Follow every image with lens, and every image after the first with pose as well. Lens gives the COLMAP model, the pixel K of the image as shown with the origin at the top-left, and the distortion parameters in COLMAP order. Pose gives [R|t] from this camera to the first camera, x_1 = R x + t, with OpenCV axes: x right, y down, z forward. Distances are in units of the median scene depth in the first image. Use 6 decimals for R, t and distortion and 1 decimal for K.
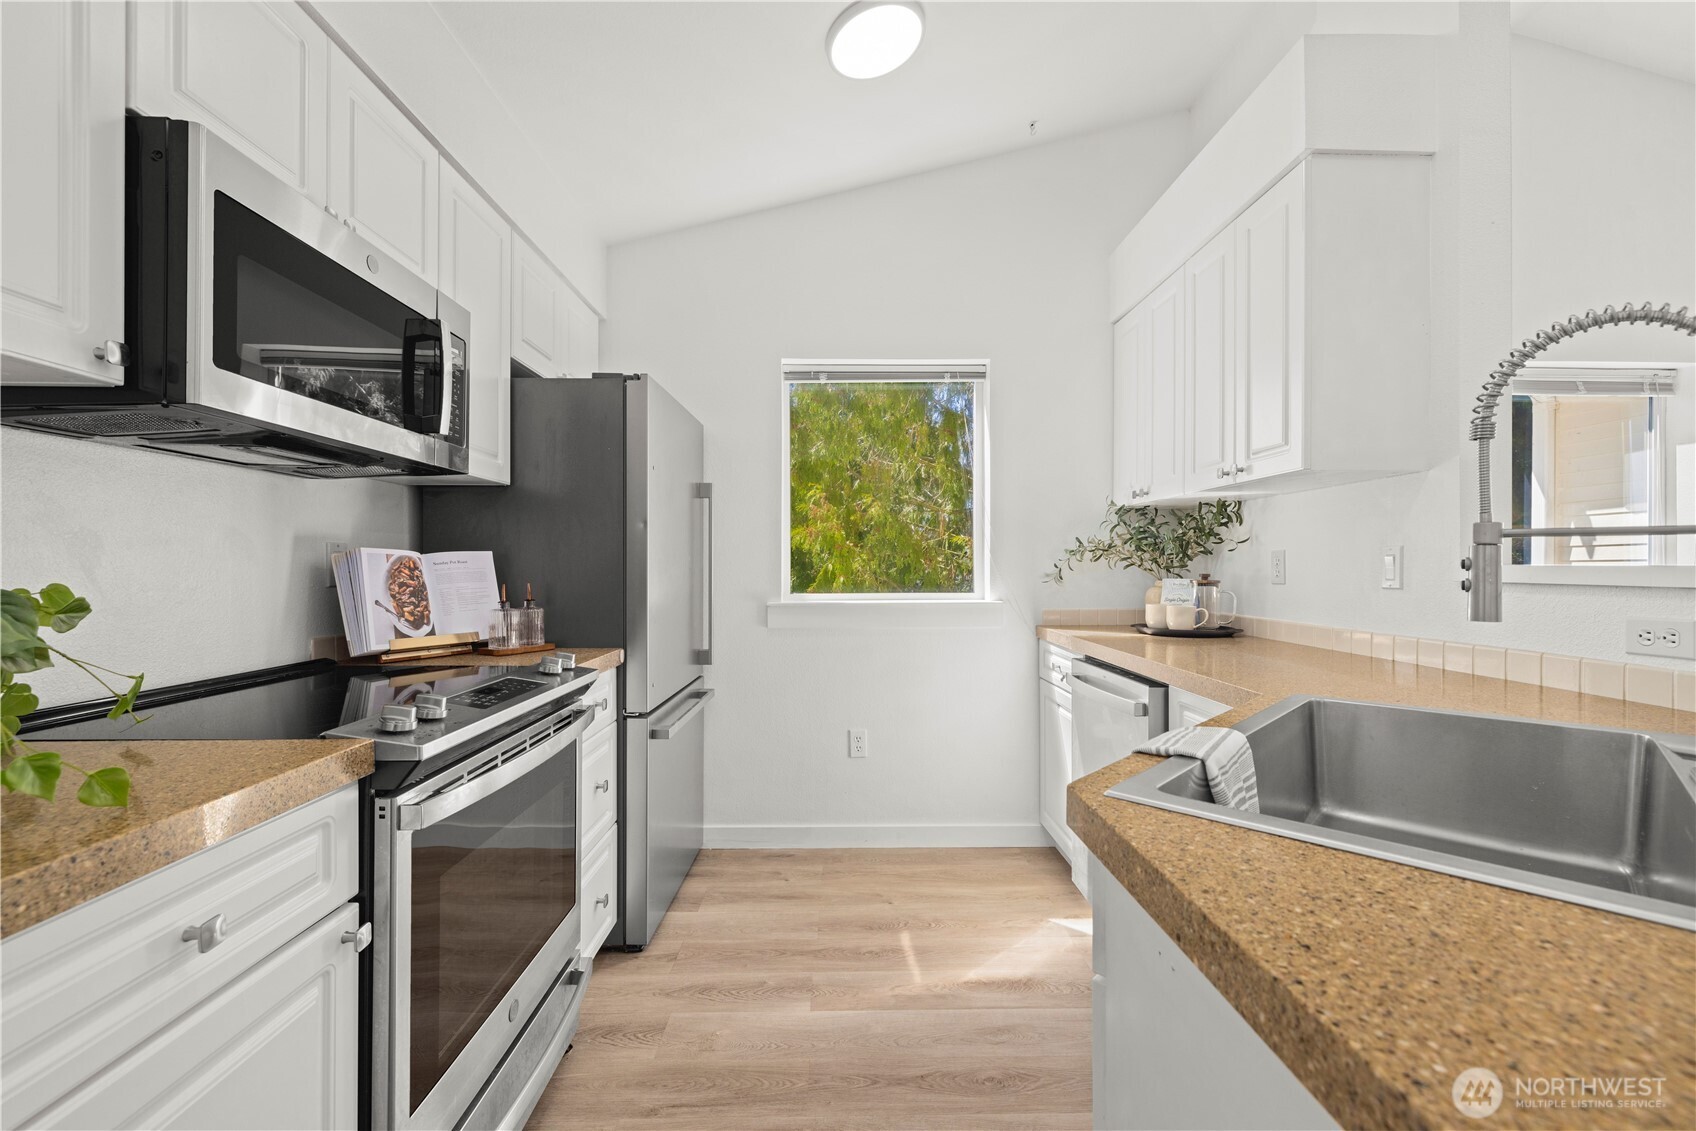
lens RADIAL K [[719.3, 0, 848.0], [0, 719.3, 565.5], [0, 0, 1]] dist [0.001304, 0.000171]
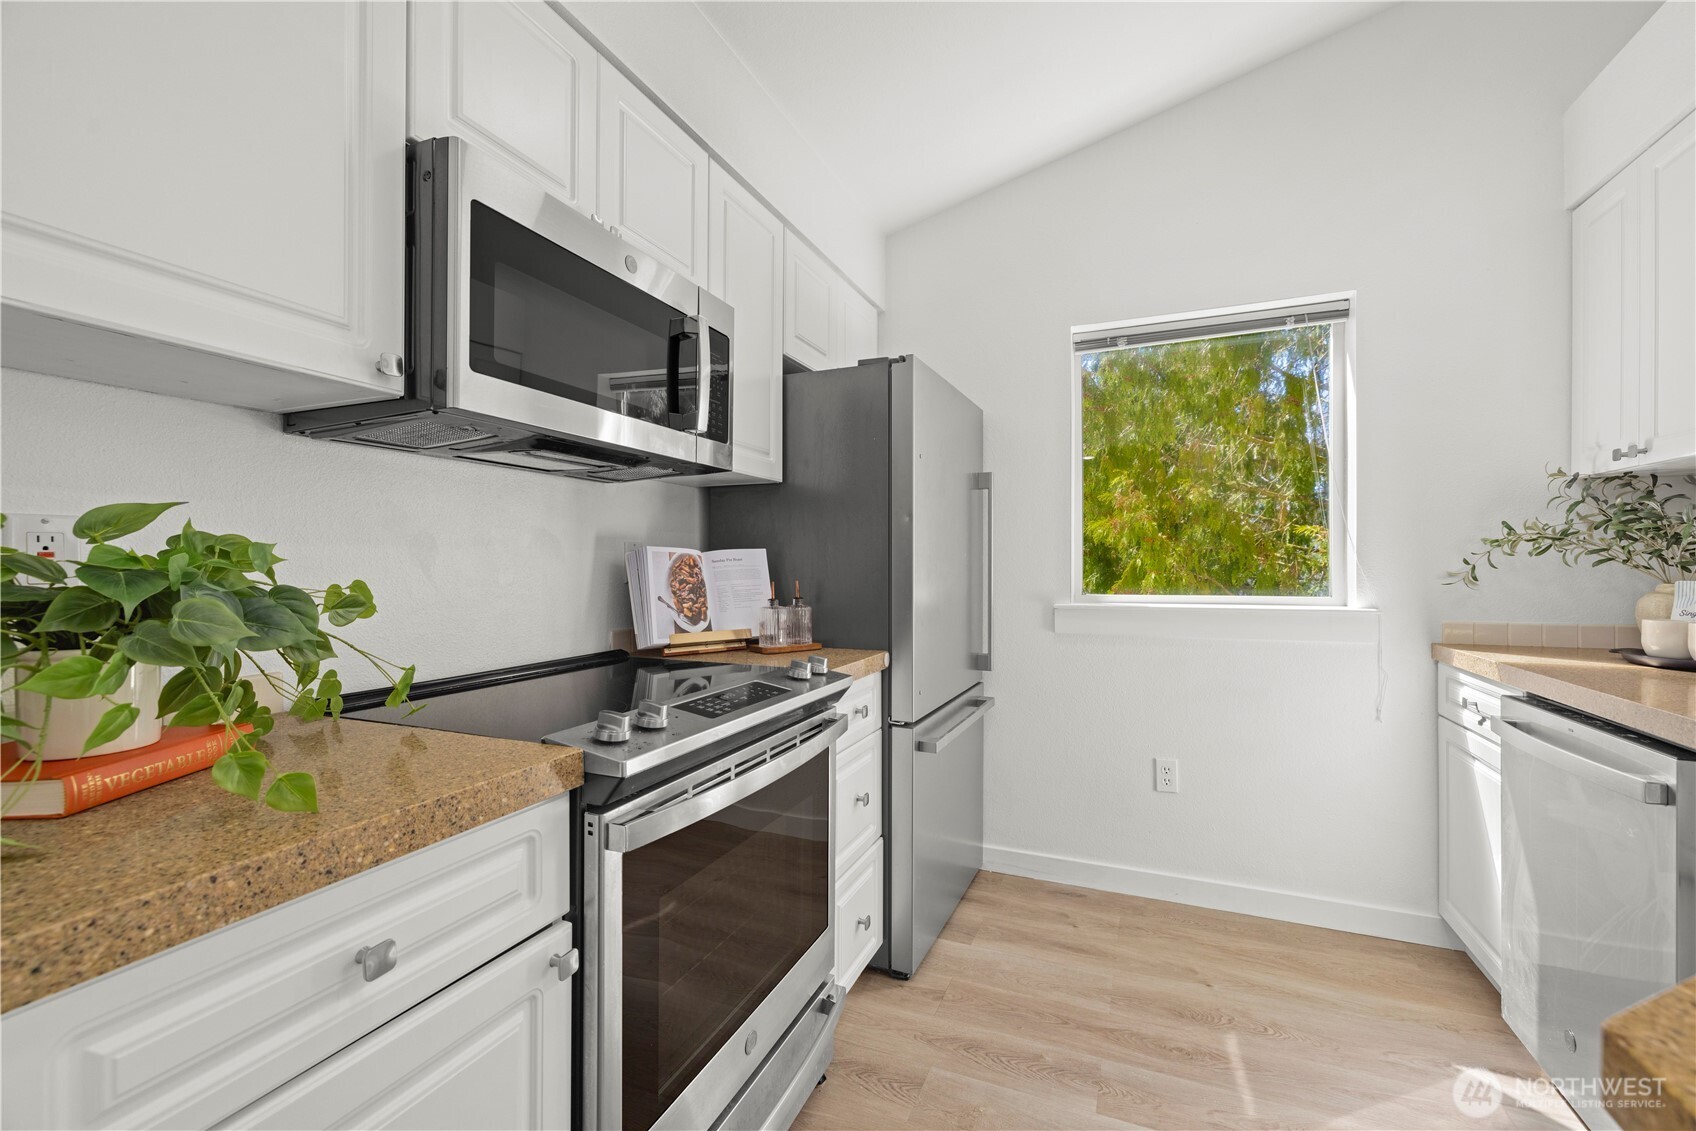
lens RADIAL K [[705.6, 0, 855.7], [0, 705.6, 564.9], [0, 0, 1]] dist [0.000048, -0.000149]
pose [[0.916441, -0.000966, -0.400170, 0.015254], [0.002380, 0.999993, 0.003038, 0.000148], [0.400164, -0.003737, 0.916436, 0.144841]]
